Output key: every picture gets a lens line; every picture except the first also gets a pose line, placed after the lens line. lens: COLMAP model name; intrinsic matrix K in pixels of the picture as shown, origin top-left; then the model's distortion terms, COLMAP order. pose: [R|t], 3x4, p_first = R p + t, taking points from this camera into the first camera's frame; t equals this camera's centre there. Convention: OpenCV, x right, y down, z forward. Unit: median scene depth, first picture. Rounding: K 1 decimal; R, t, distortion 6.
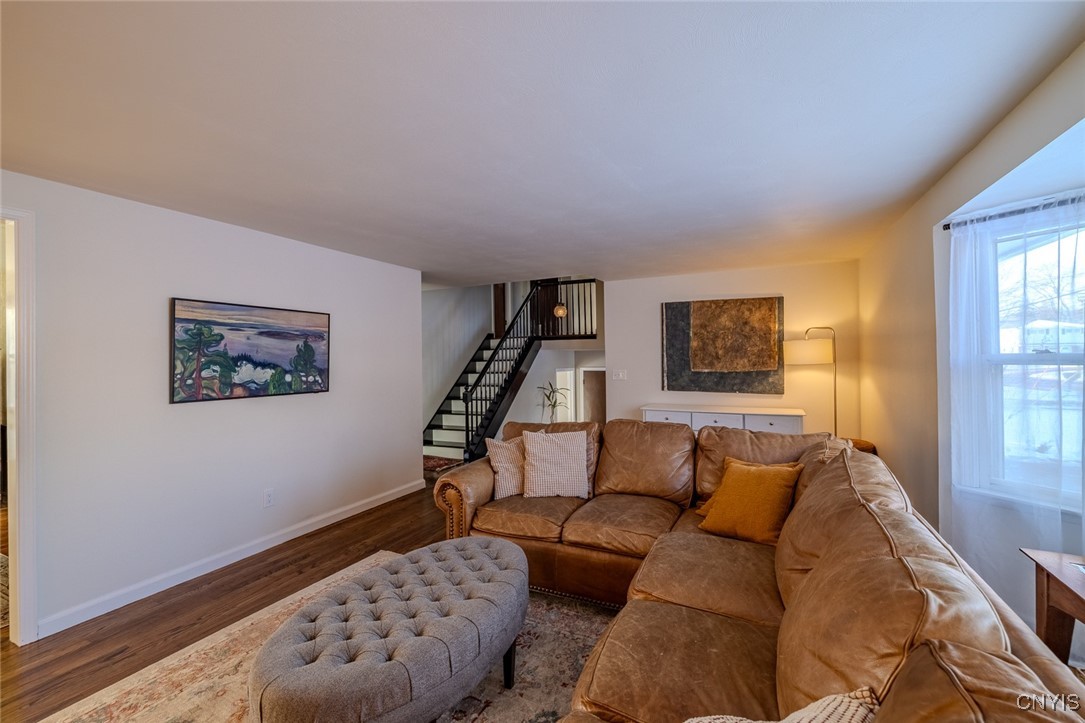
lens RADIAL K [[455.3, 0, 535.2], [0, 455.3, 354.8], [0, 0, 1]] dist [-0.003600, 0.001302]
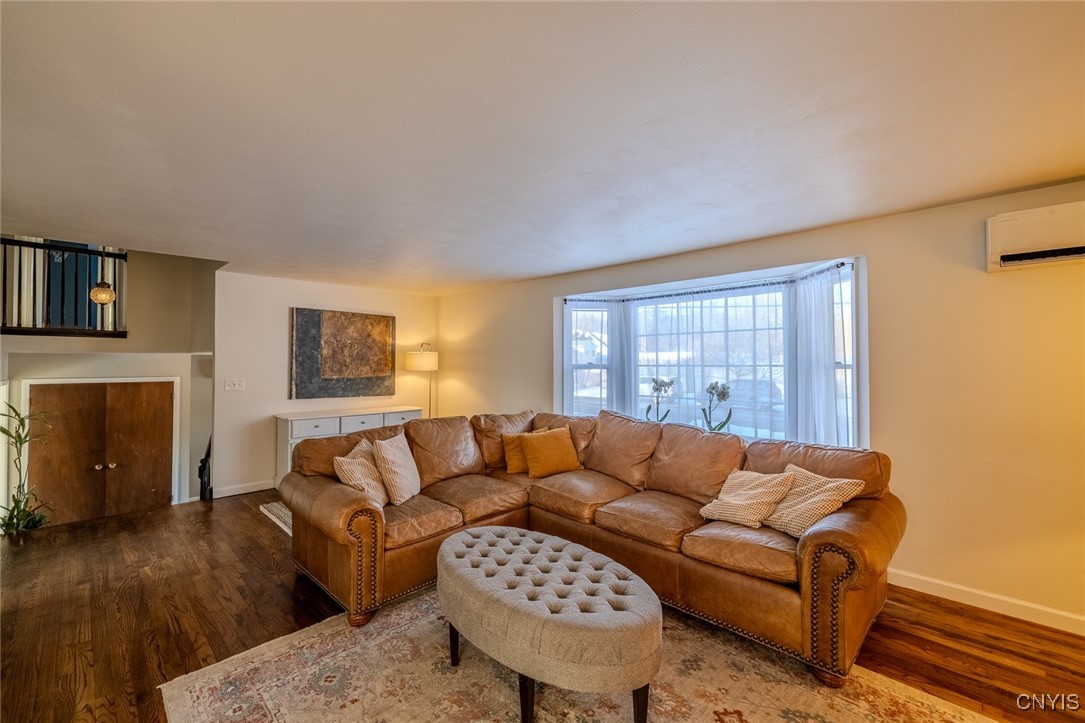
lens RADIAL K [[455.3, 0, 531.3], [0, 455.3, 357.5], [0, 0, 1]] dist [-0.003600, 0.001302]
pose [[0.329572, 0.023613, 0.943835, -0.476517], [-0.009886, 0.999719, -0.021559, 0.007056], [-0.944079, -0.002225, 0.329712, 0.223925]]
